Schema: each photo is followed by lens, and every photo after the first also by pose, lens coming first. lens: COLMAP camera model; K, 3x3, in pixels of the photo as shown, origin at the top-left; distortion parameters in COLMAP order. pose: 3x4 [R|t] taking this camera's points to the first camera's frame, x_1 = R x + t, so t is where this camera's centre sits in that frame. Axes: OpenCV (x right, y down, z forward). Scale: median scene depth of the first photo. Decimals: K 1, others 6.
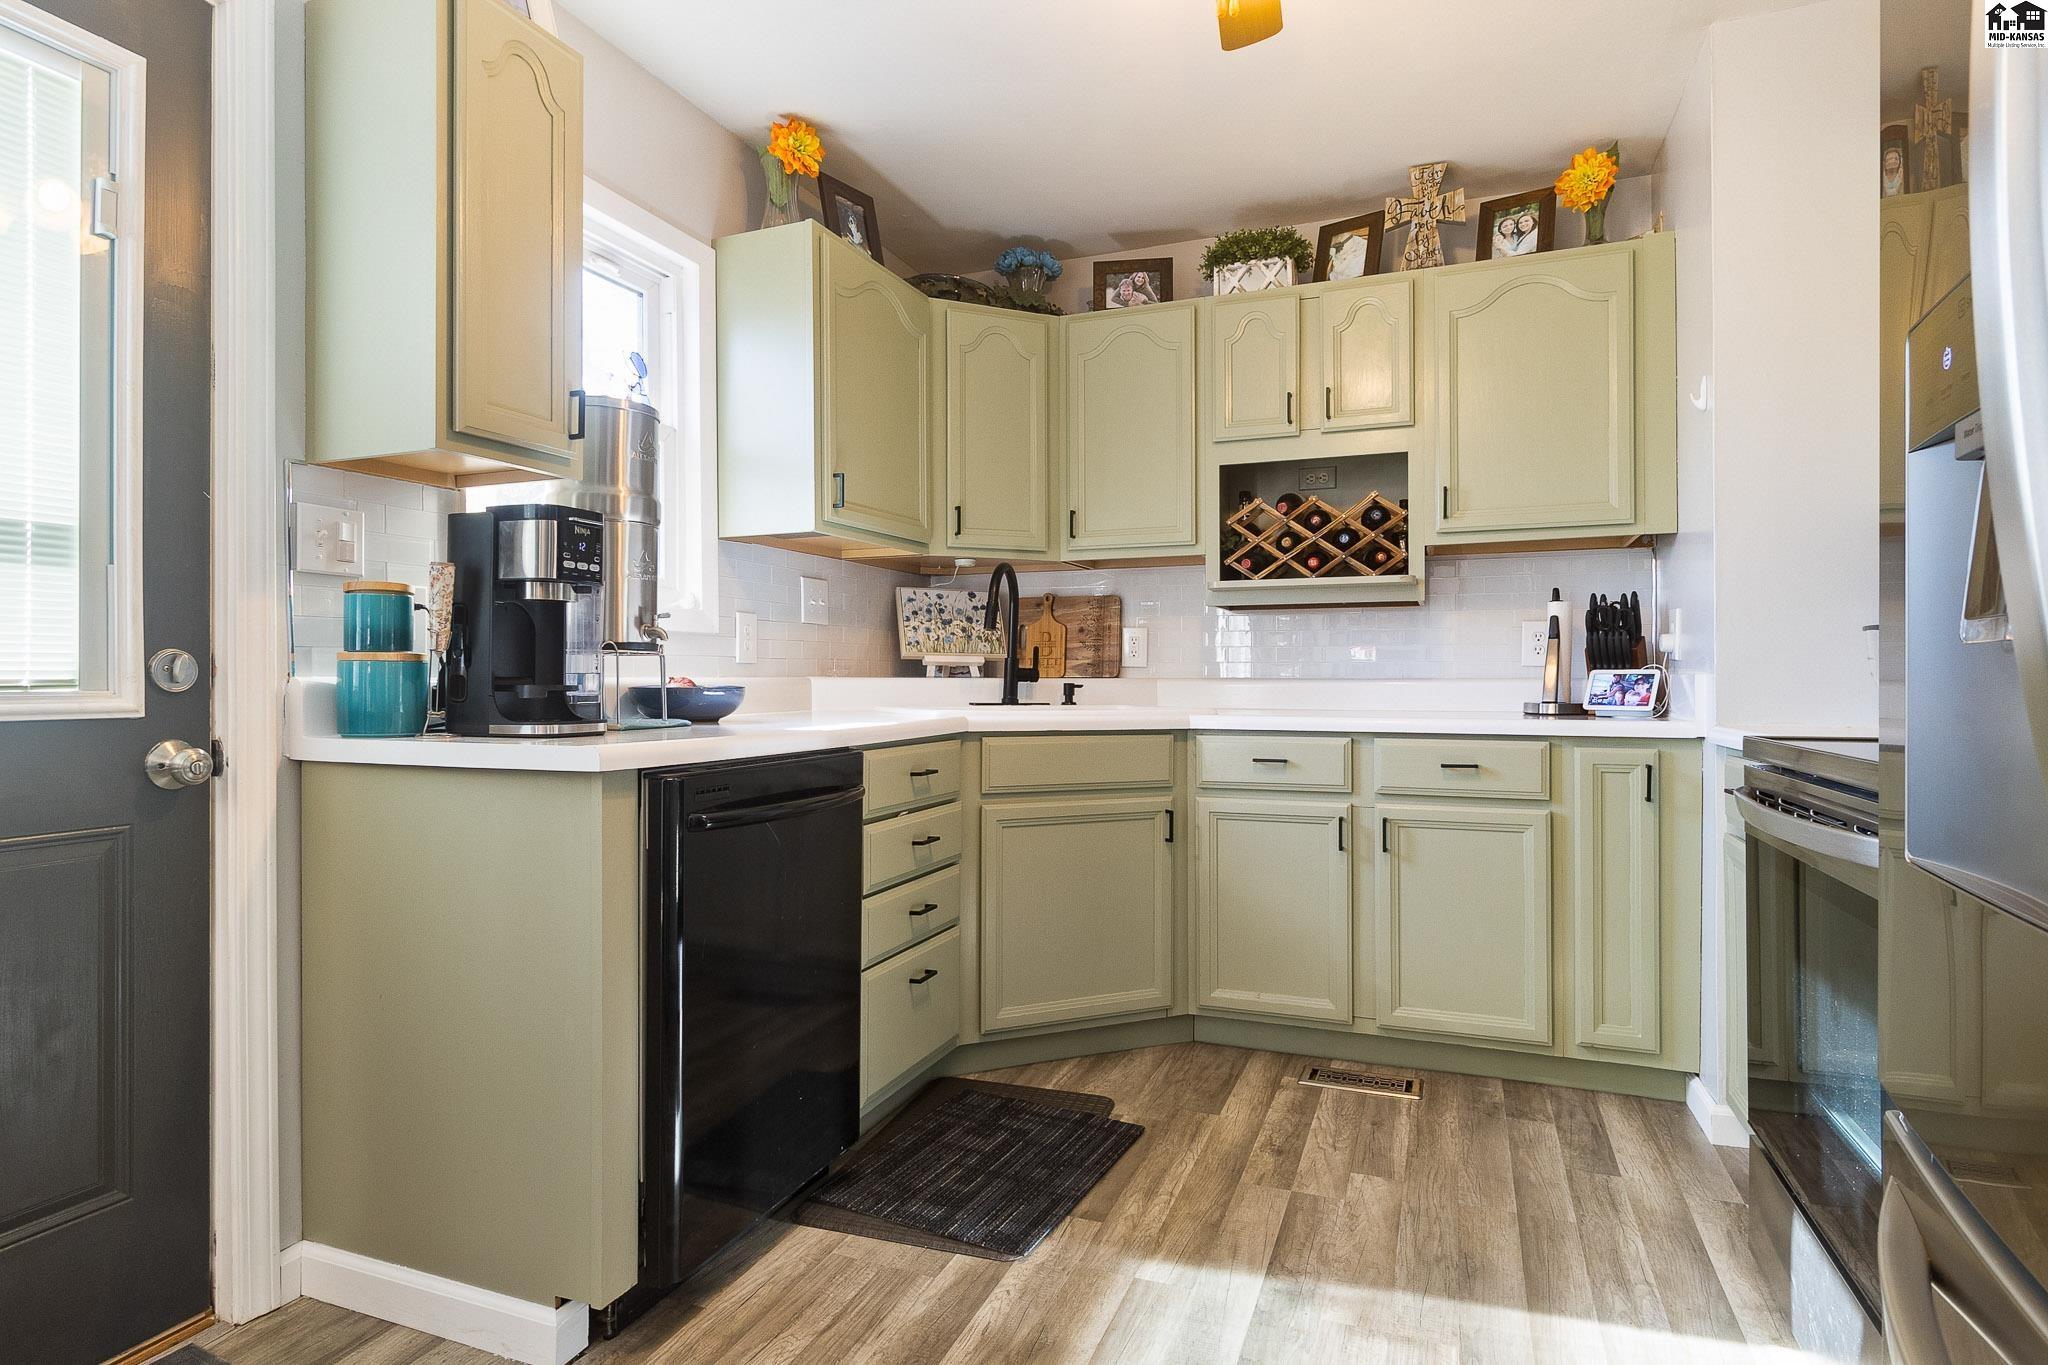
lens RADIAL K [[1107.8, 0, 1024.0], [0, 1107.8, 682.5], [0, 0, 1]] dist [0.002756, 0.000325]
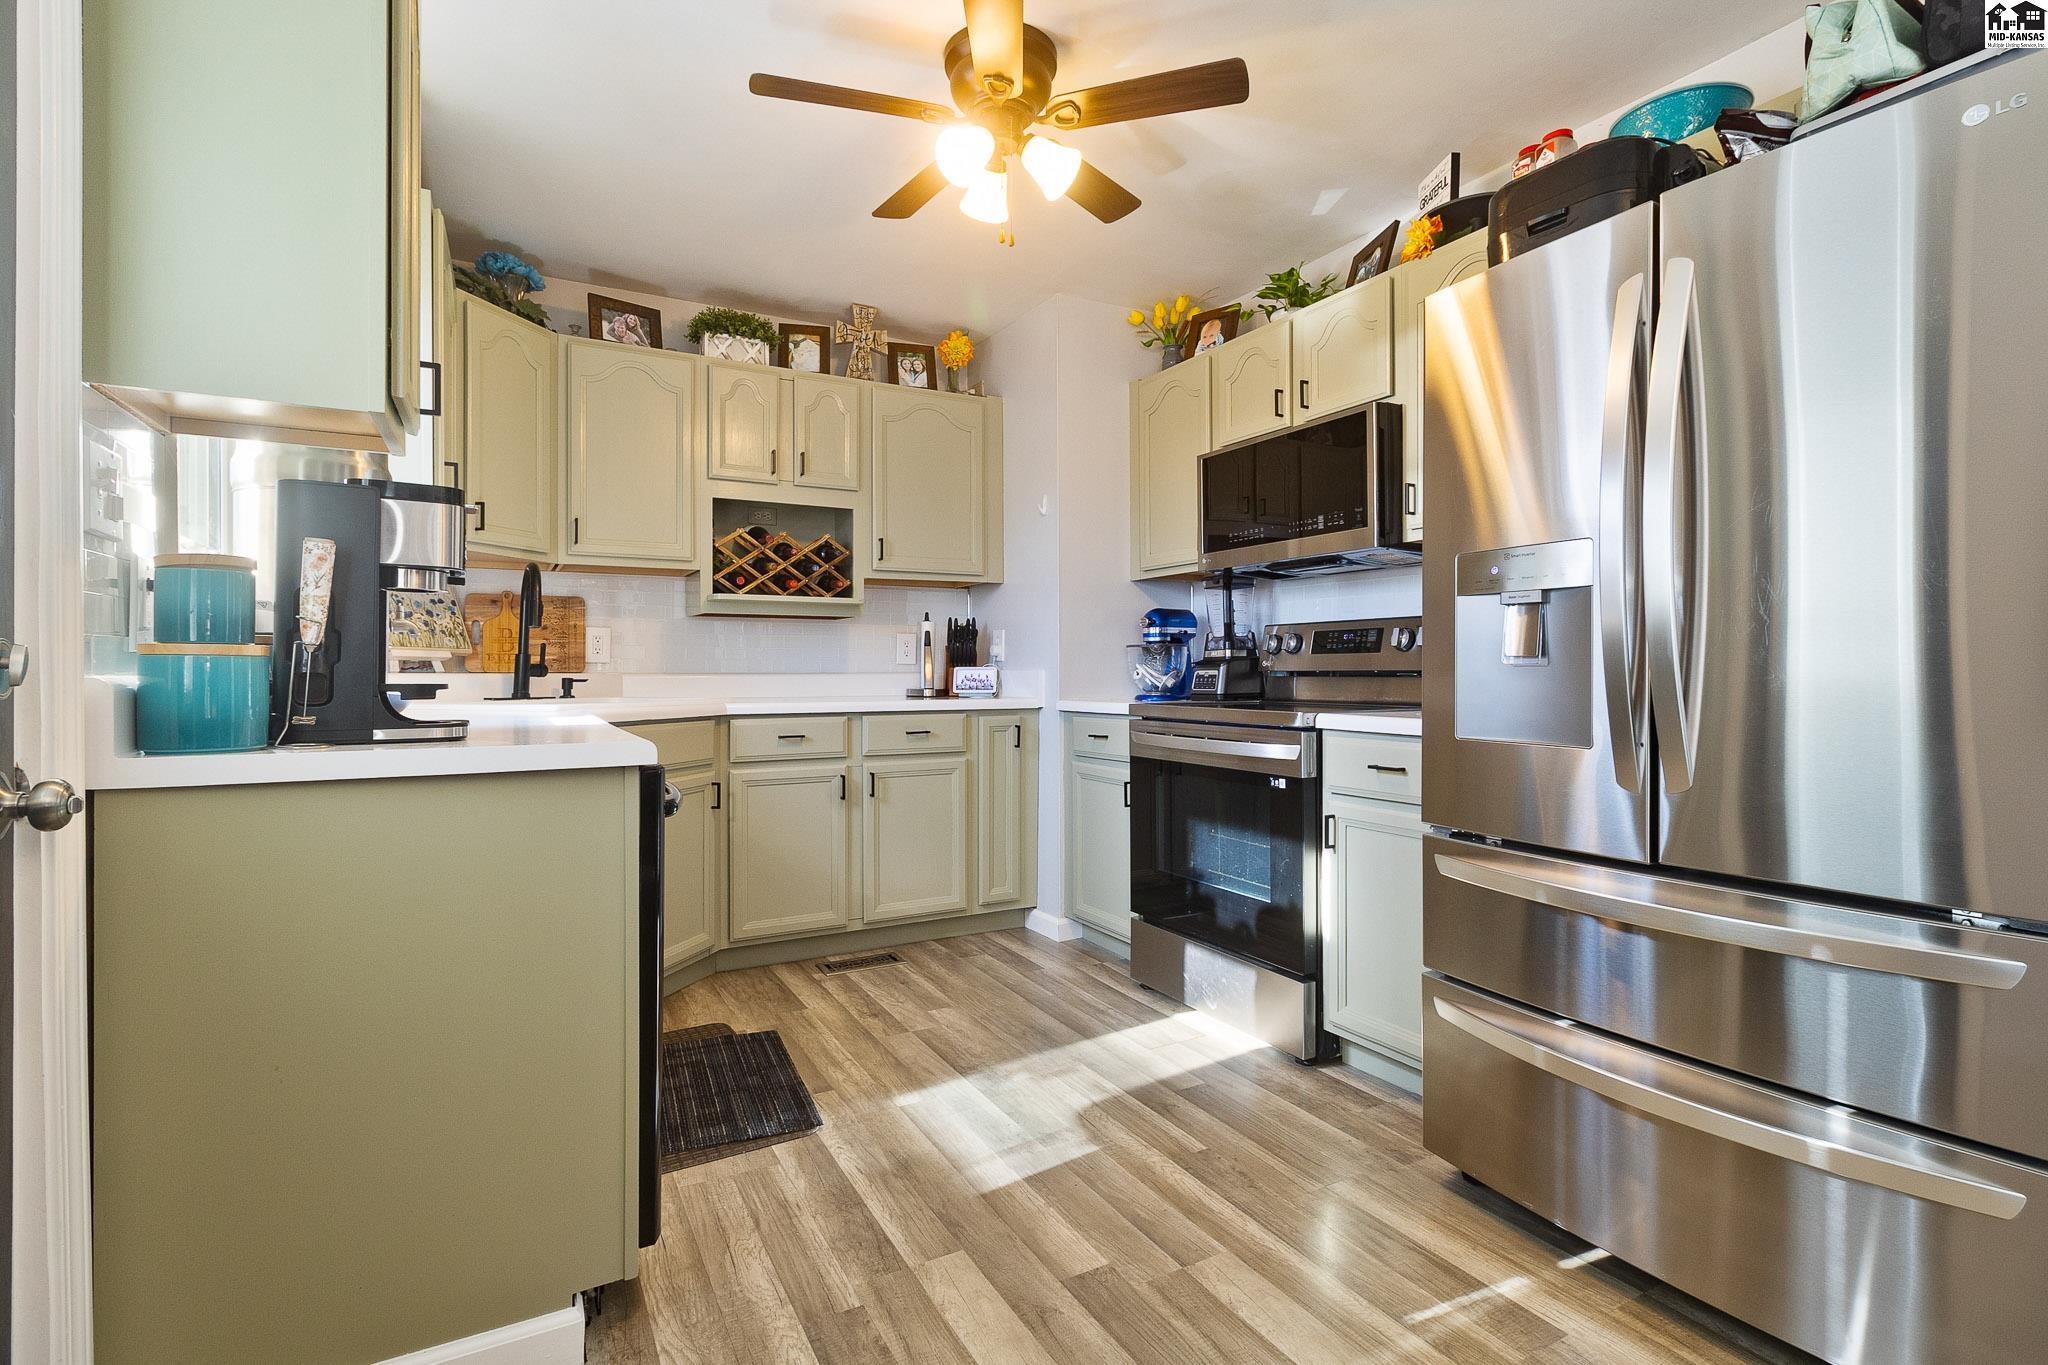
lens RADIAL K [[955.0, 0, 1024.0], [0, 955.0, 682.5], [0, 0, 1]] dist [0.000391, -0.000063]
pose [[0.636836, -0.009966, 0.770935, -0.438004], [0.003271, 0.999942, 0.010224, -0.003314], [-0.770992, -0.003989, 0.636832, 0.074513]]
